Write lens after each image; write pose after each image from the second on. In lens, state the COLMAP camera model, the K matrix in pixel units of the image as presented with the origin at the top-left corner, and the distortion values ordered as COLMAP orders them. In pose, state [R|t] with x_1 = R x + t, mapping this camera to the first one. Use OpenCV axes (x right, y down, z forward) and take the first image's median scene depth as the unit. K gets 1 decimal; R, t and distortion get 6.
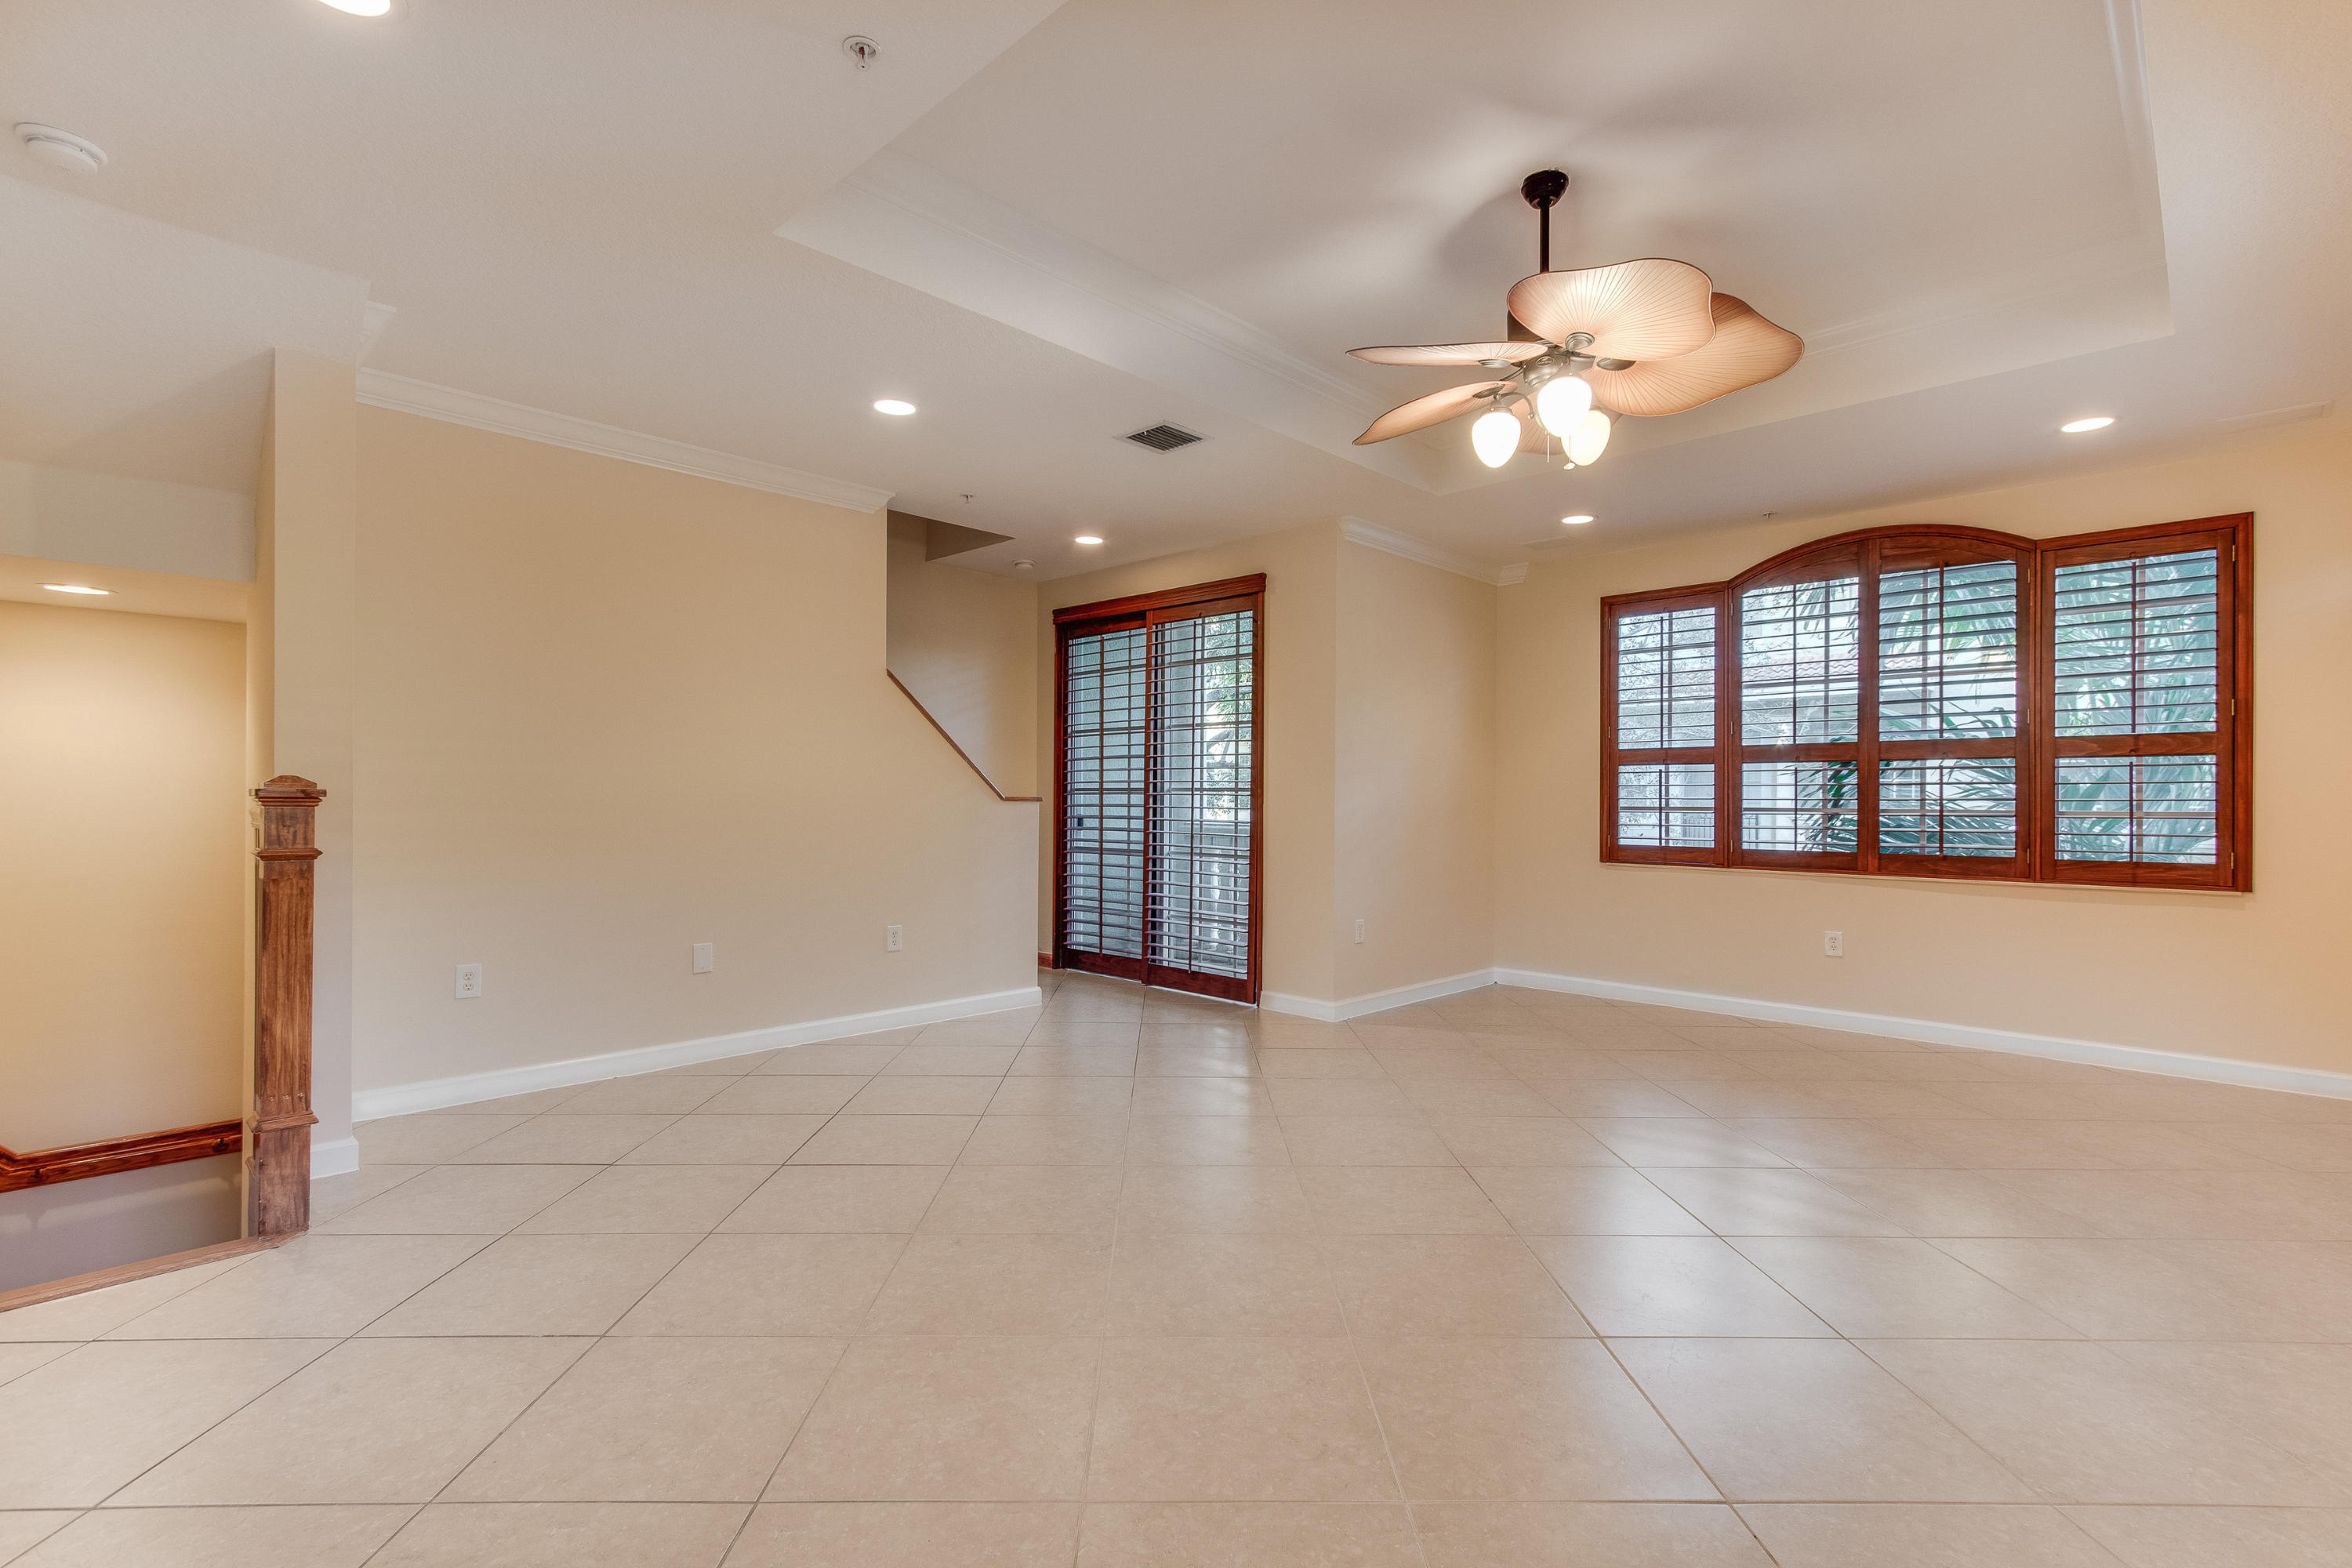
lens RADIAL K [[1083.8, 0, 1256.3], [0, 1083.8, 792.3], [0, 0, 1]] dist [0.000082, 0.000171]
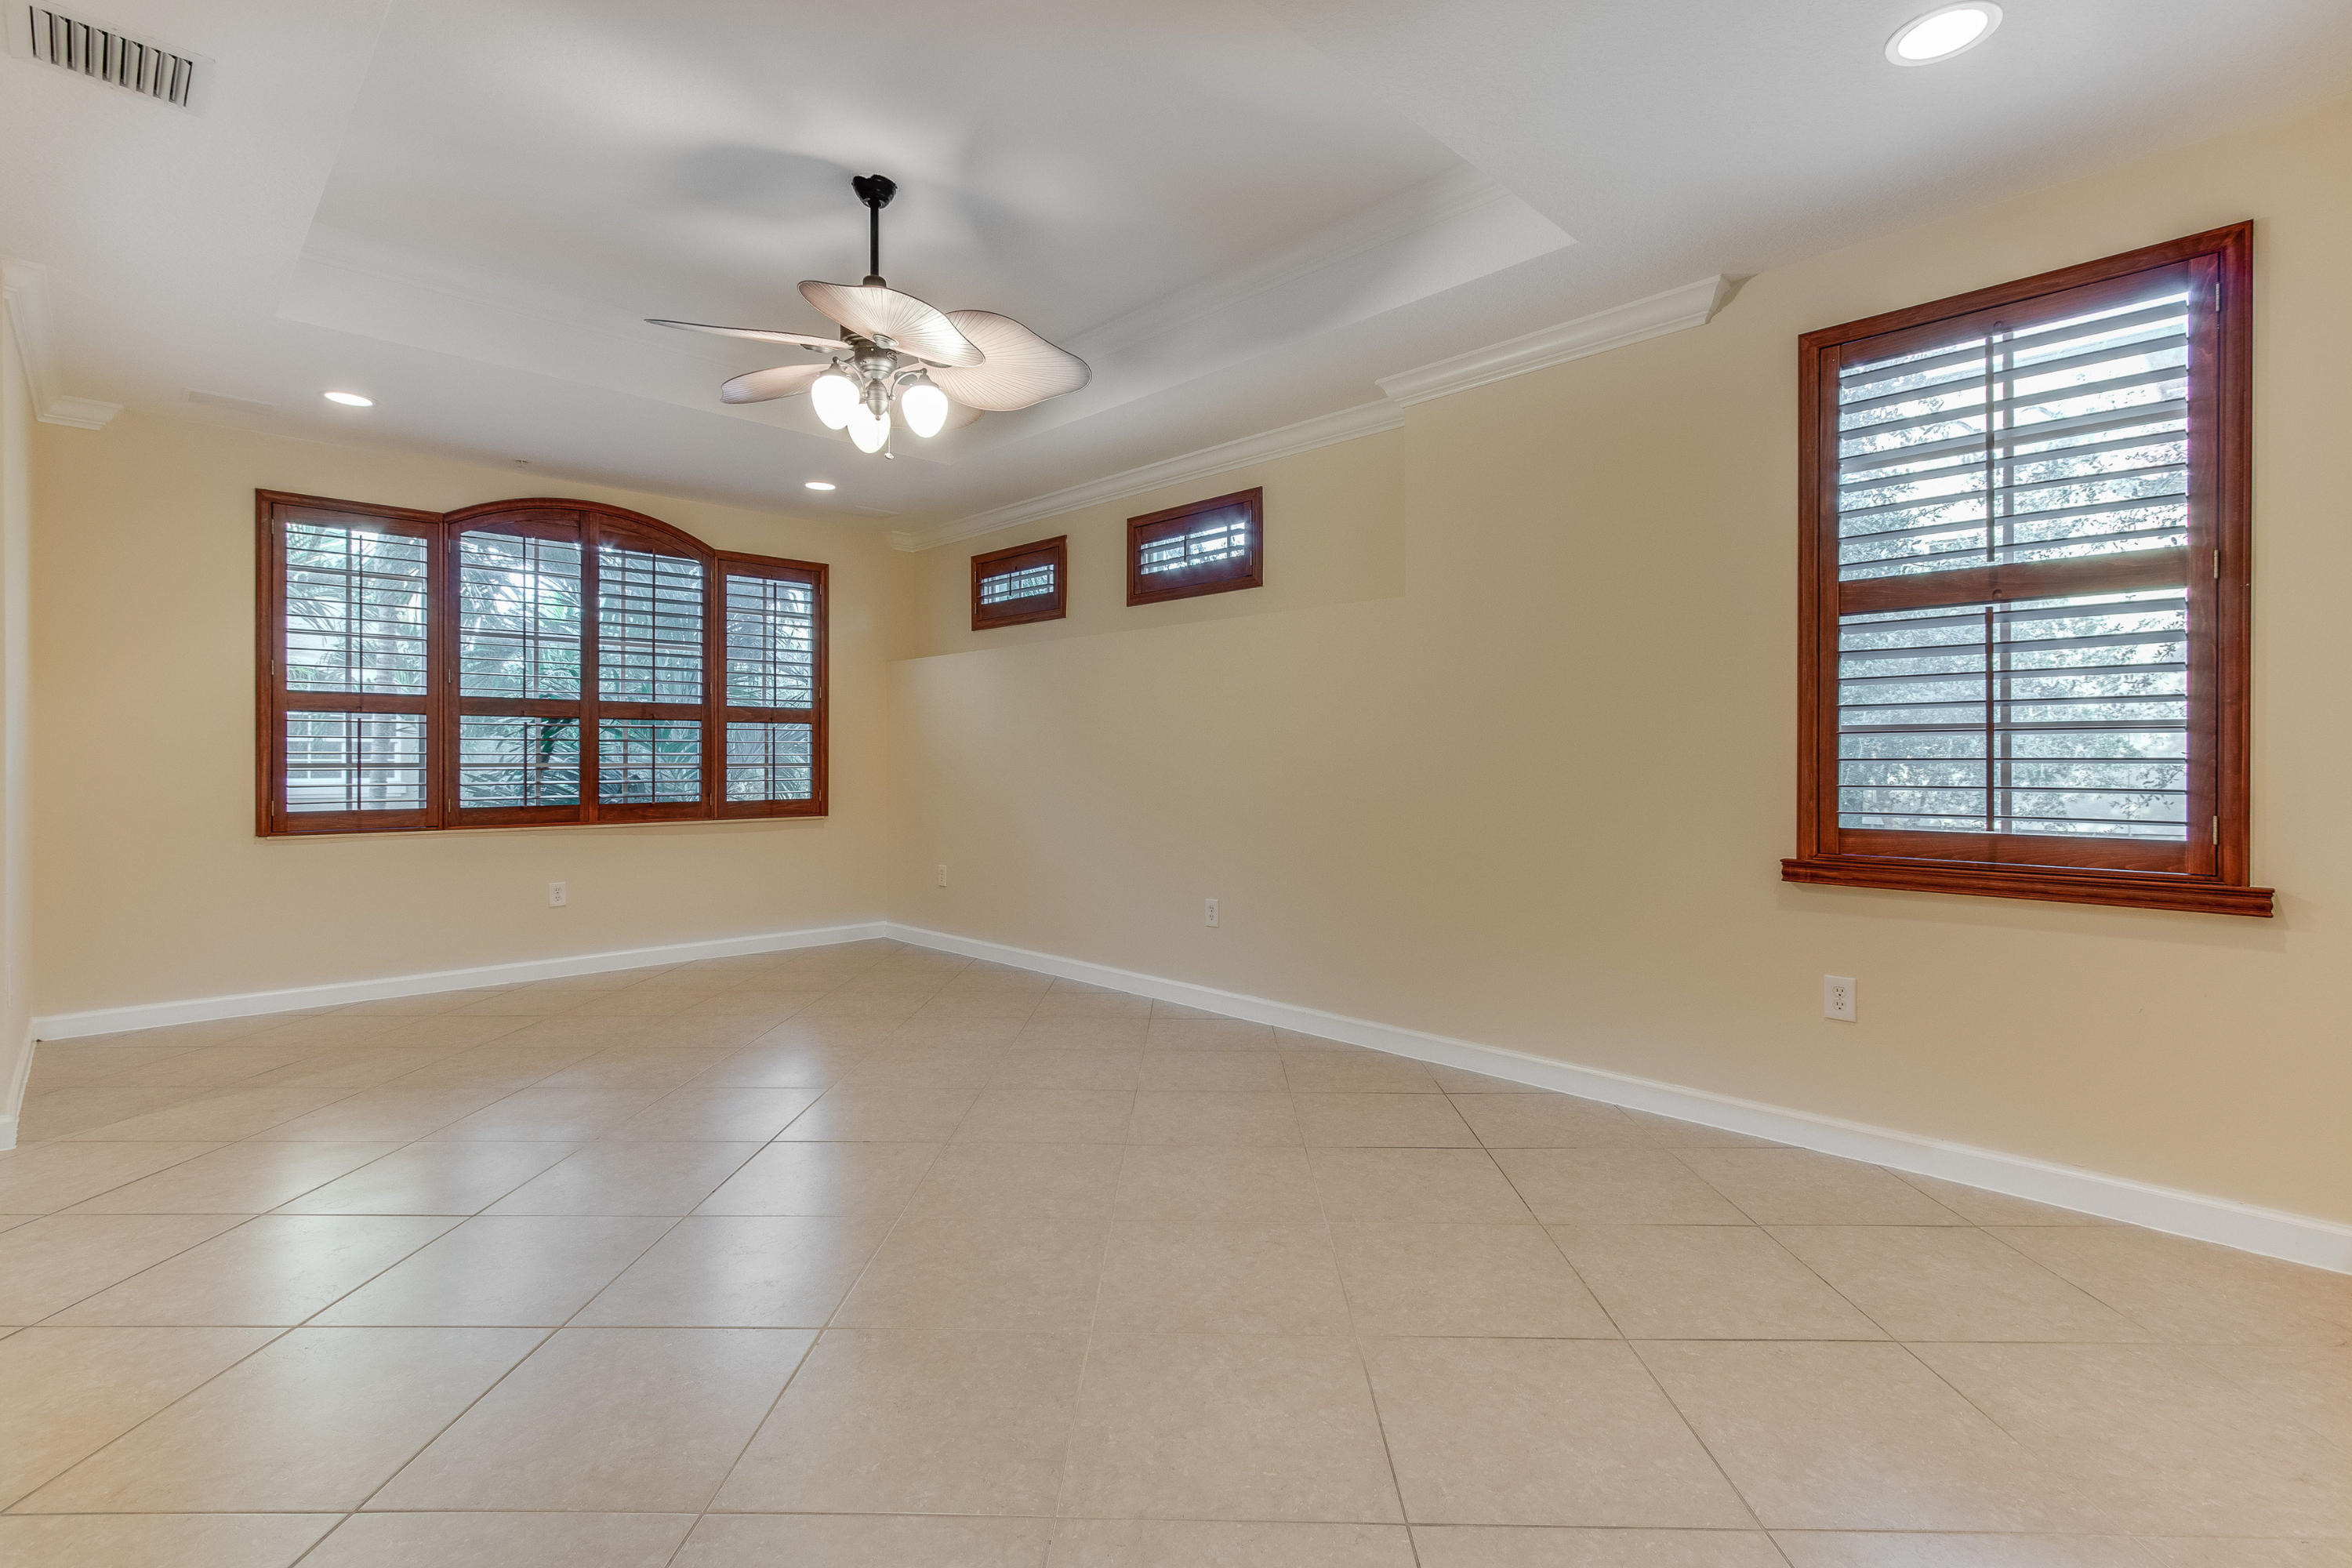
lens RADIAL K [[1083.8, 0, 1126.3], [0, 1083.8, 754.0], [0, 0, 1]] dist [0.000082, 0.000171]
pose [[0.075304, -0.001260, 0.997160, -0.447654], [-0.008259, 0.999964, 0.001887, -0.000209], [-0.997126, -0.008378, 0.075291, 0.375825]]
